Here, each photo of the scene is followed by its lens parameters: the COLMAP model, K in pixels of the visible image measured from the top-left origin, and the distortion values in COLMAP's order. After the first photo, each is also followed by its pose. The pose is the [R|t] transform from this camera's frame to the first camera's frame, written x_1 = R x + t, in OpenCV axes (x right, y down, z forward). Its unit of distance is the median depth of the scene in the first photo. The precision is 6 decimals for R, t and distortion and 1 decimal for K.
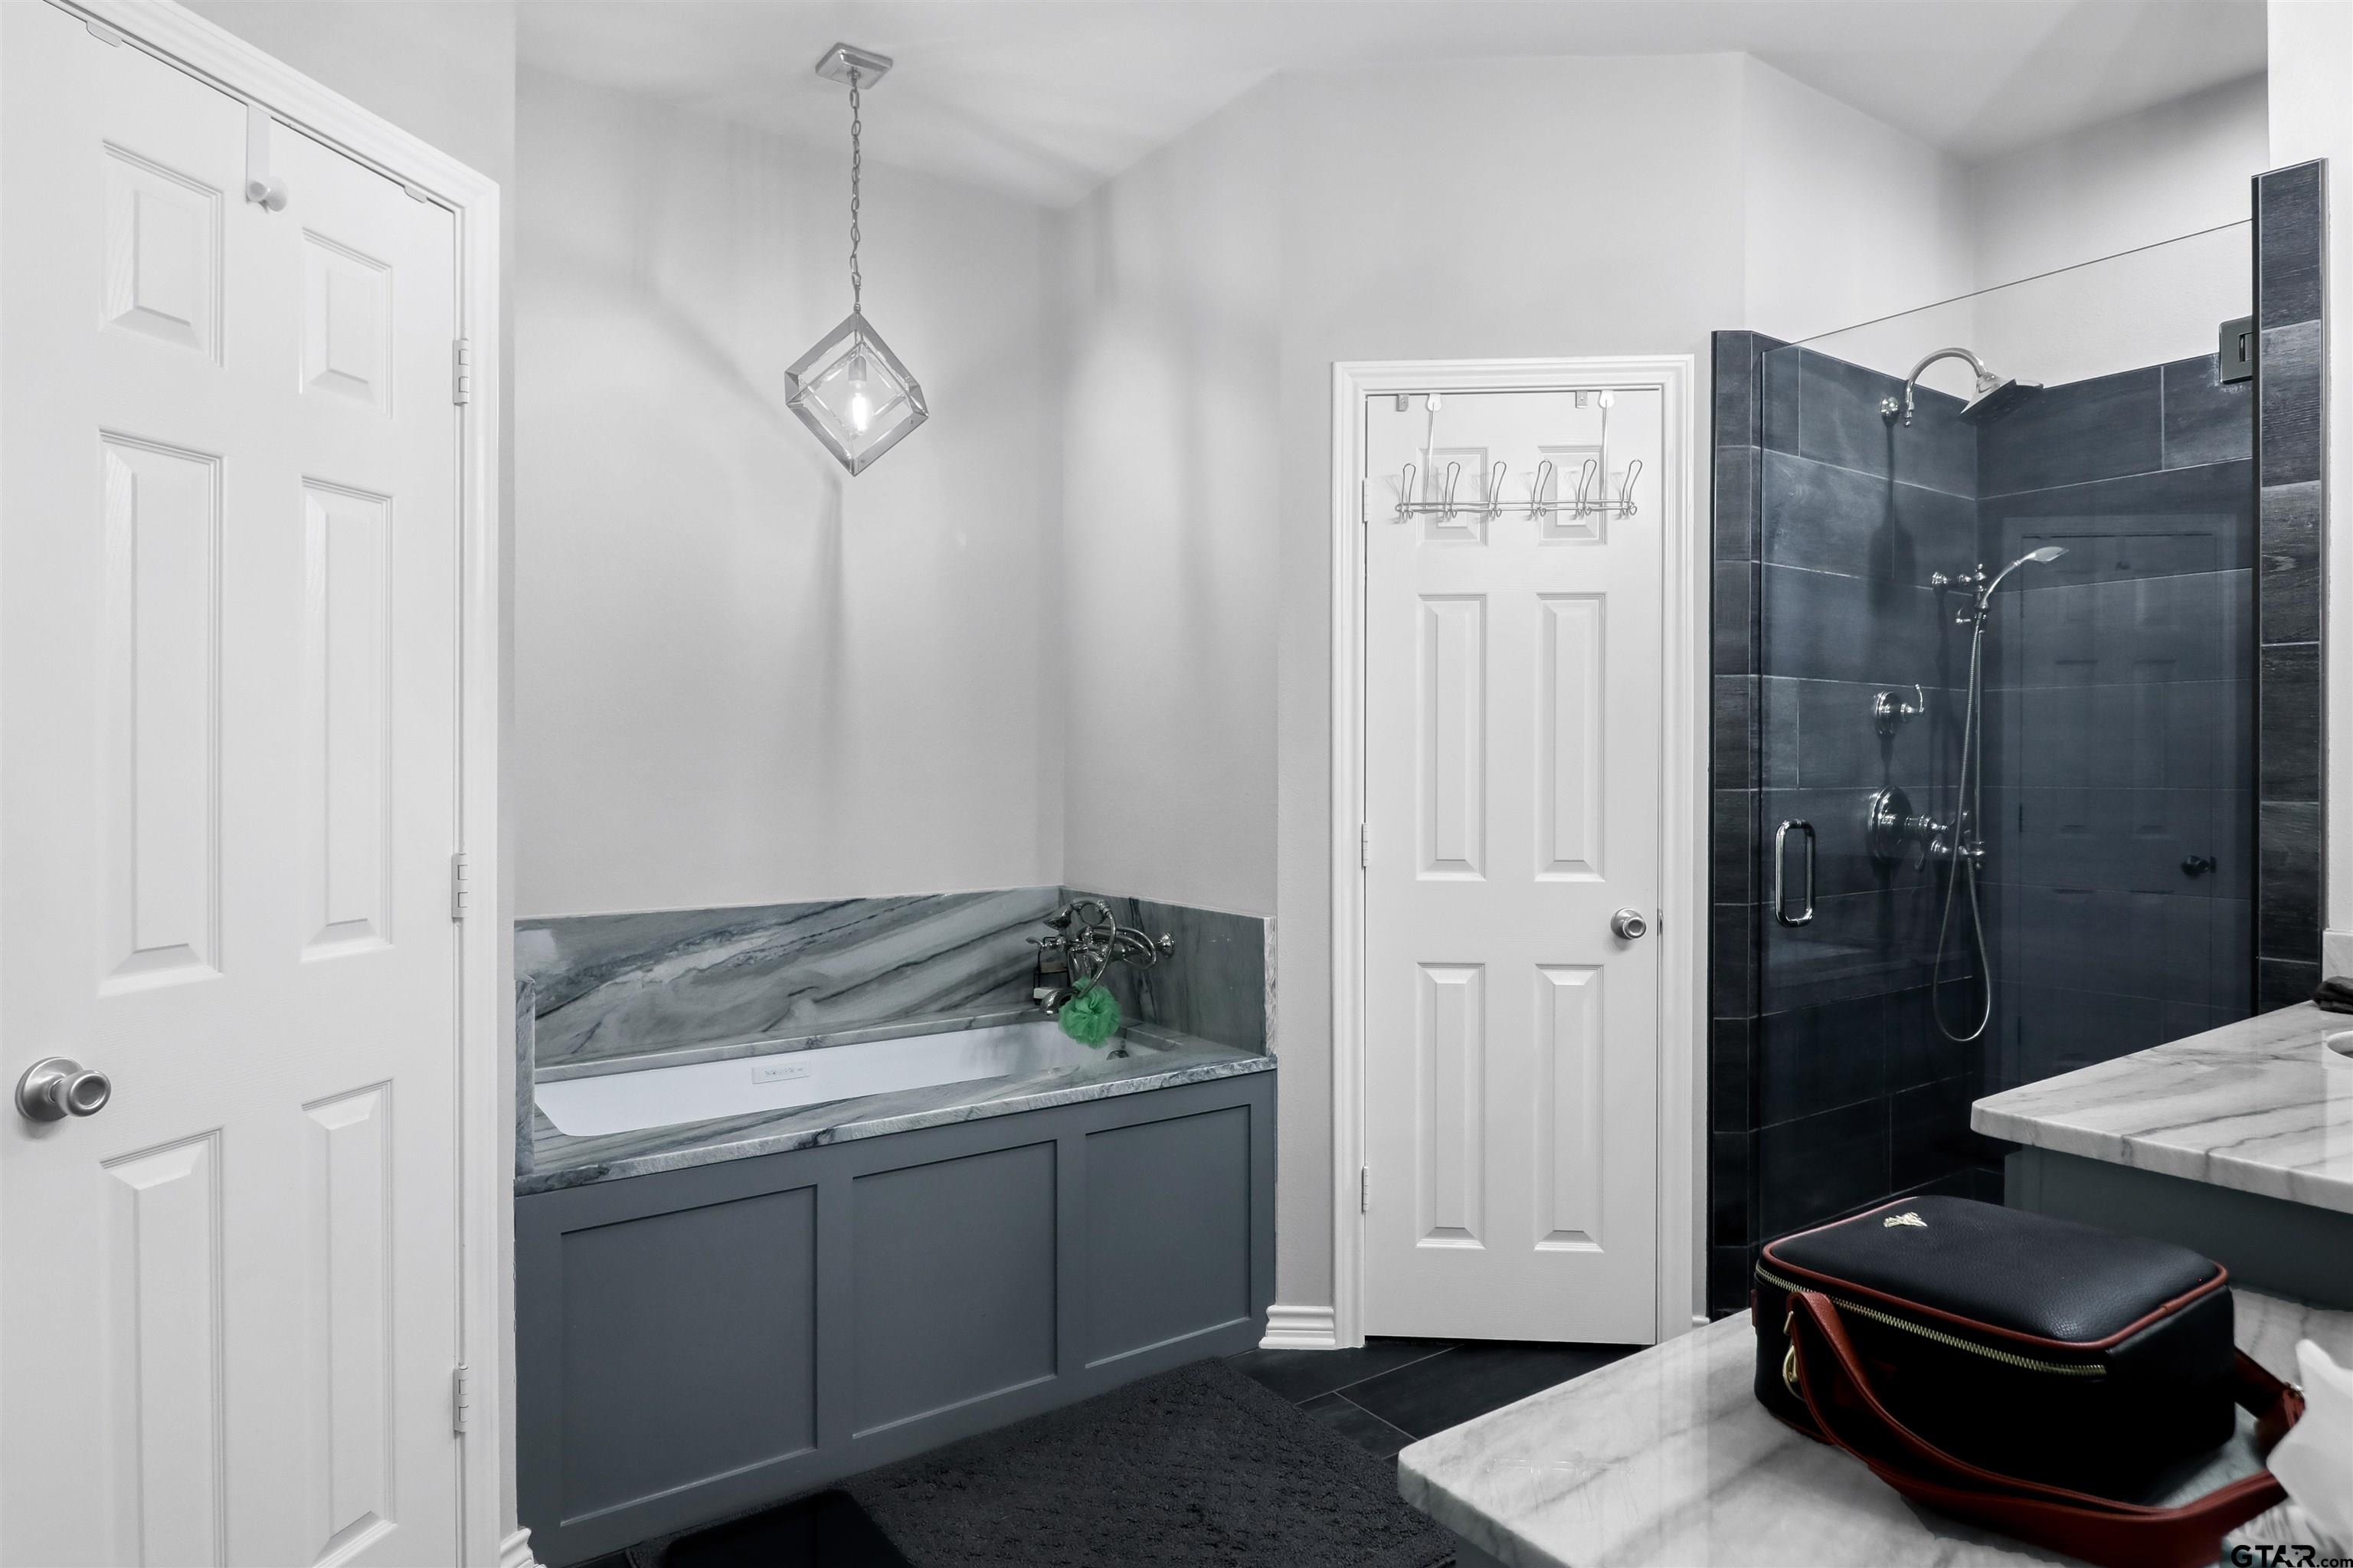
lens RADIAL K [[1318.0, 0, 1130.6], [0, 1318.0, 775.6], [0, 0, 1]] dist [-0.003630, -0.000579]
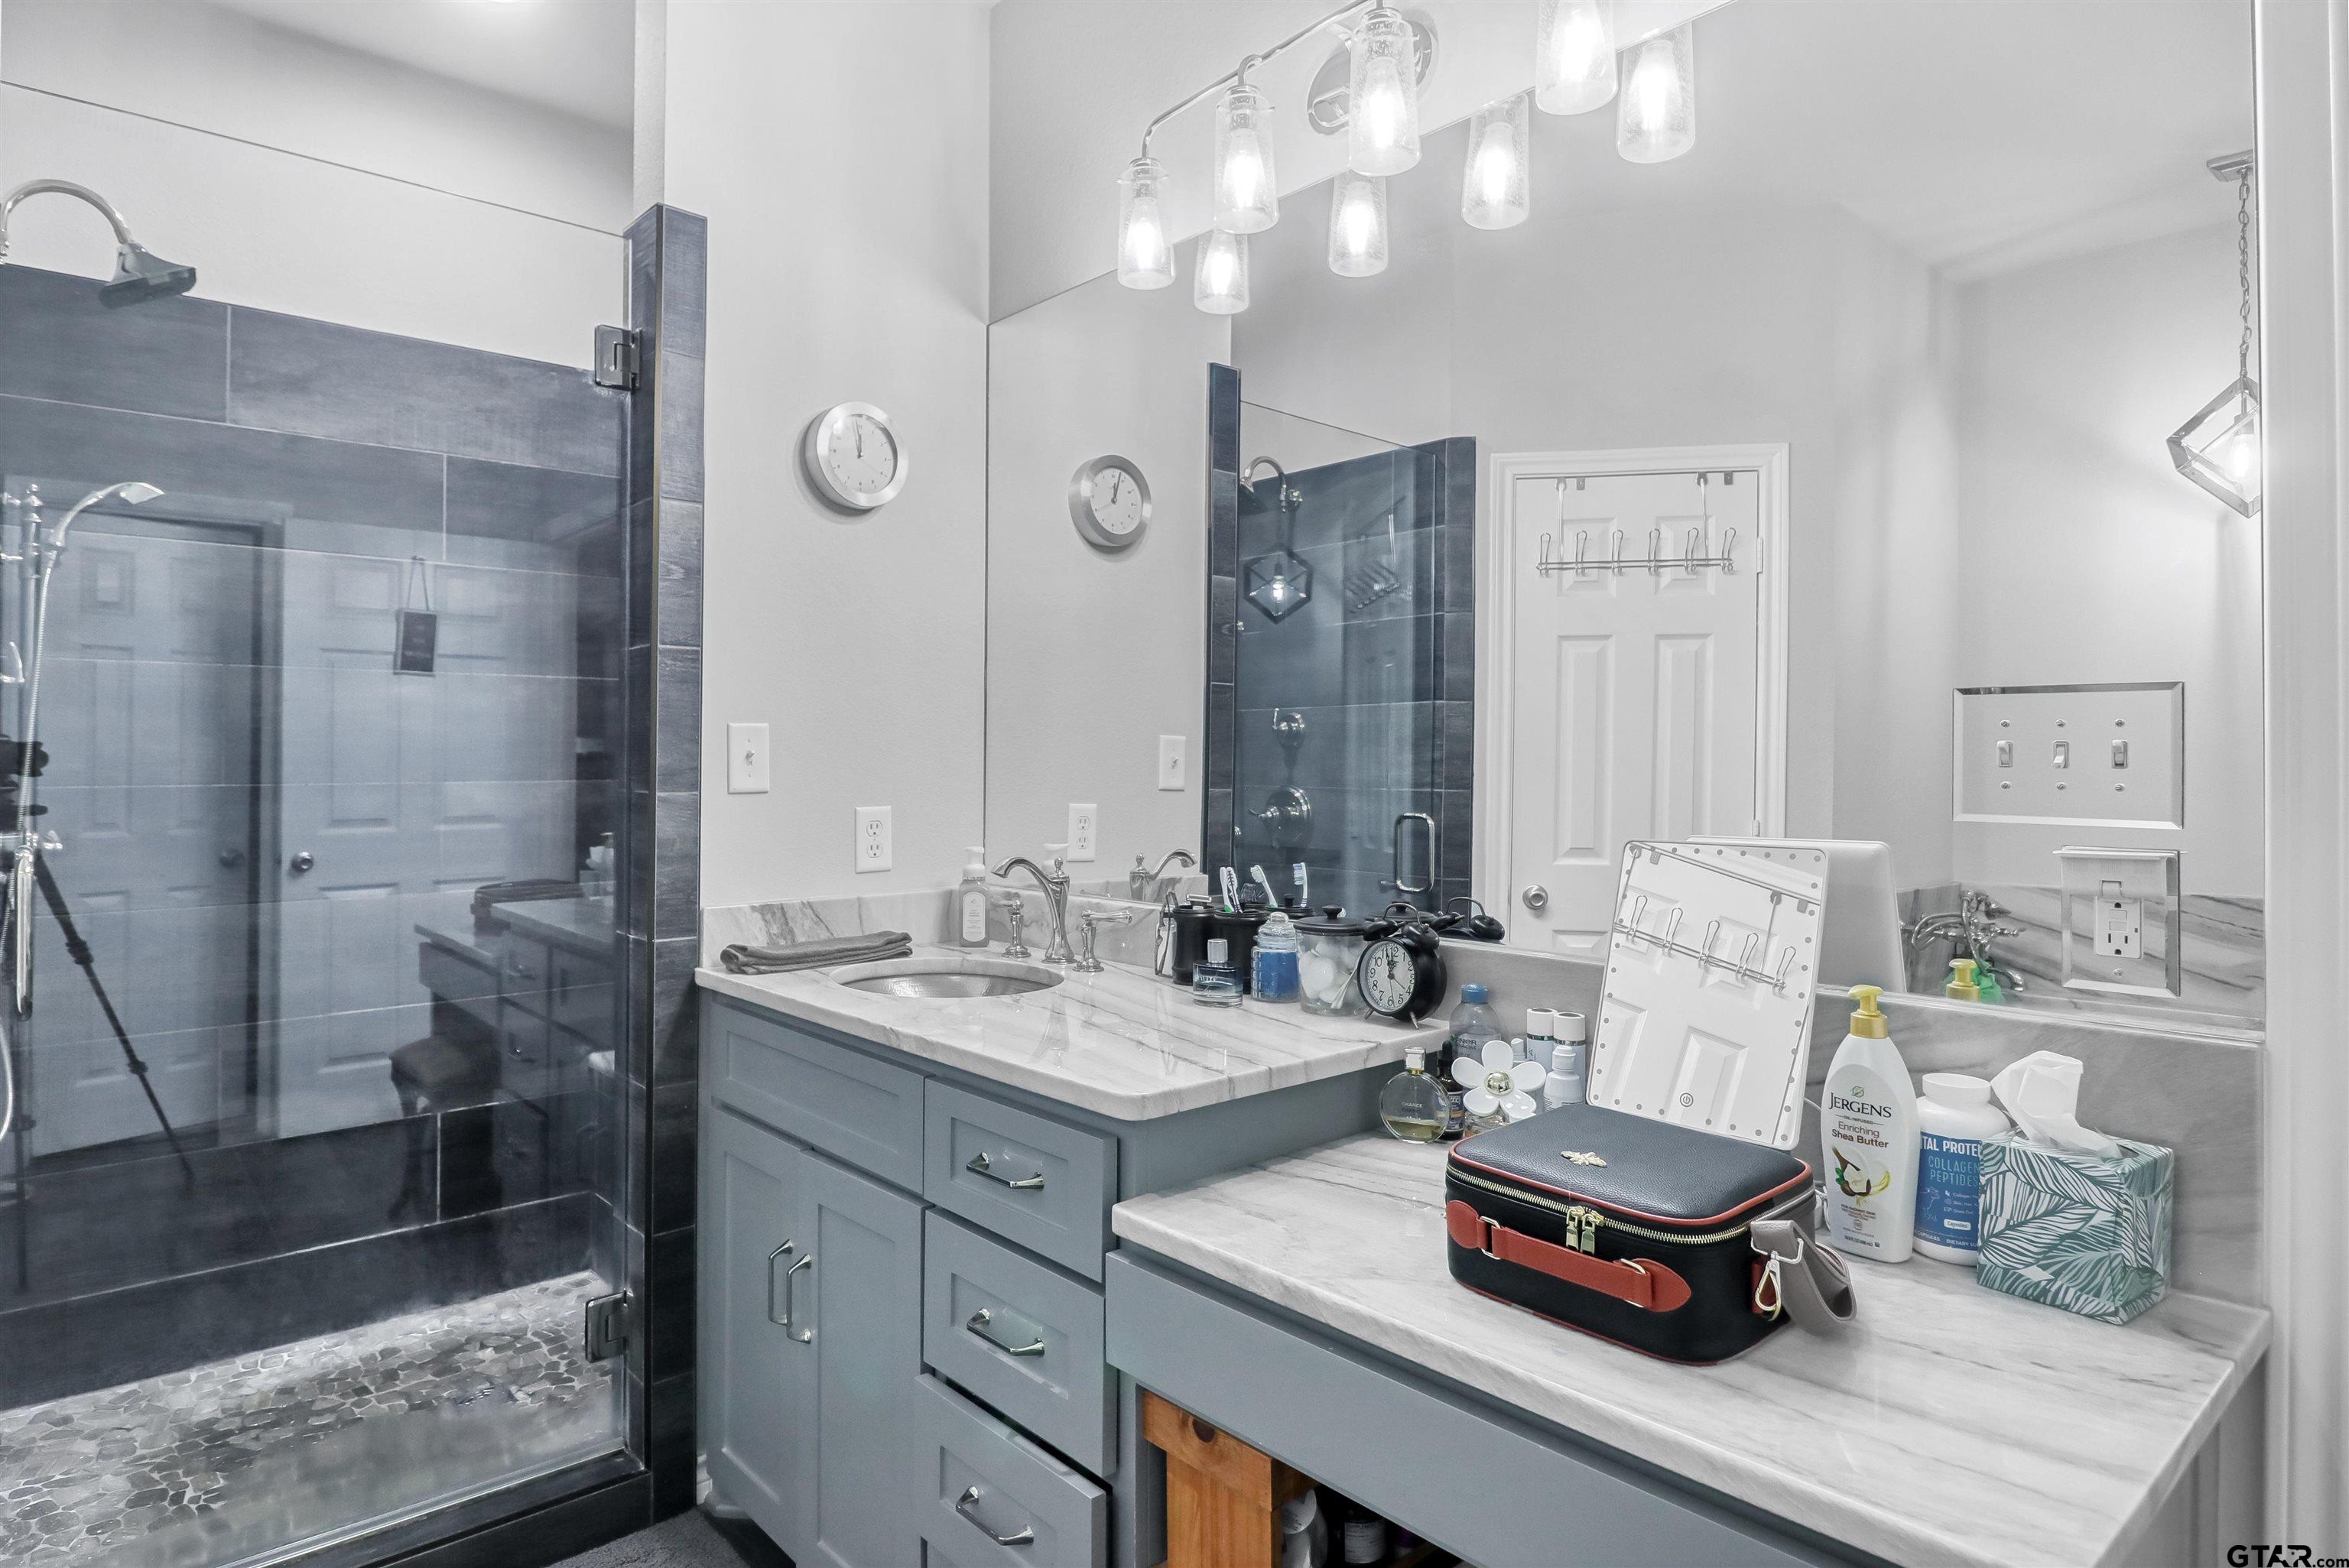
lens RADIAL K [[1315.6, 0, 1128.7], [0, 1315.6, 775.6], [0, 0, 1]] dist [-0.003630, -0.000579]
pose [[-0.120296, -0.011255, 0.992674, -0.242743], [0.006993, 0.999901, 0.012185, -0.004668], [-0.992713, 0.008408, -0.120205, 0.759212]]
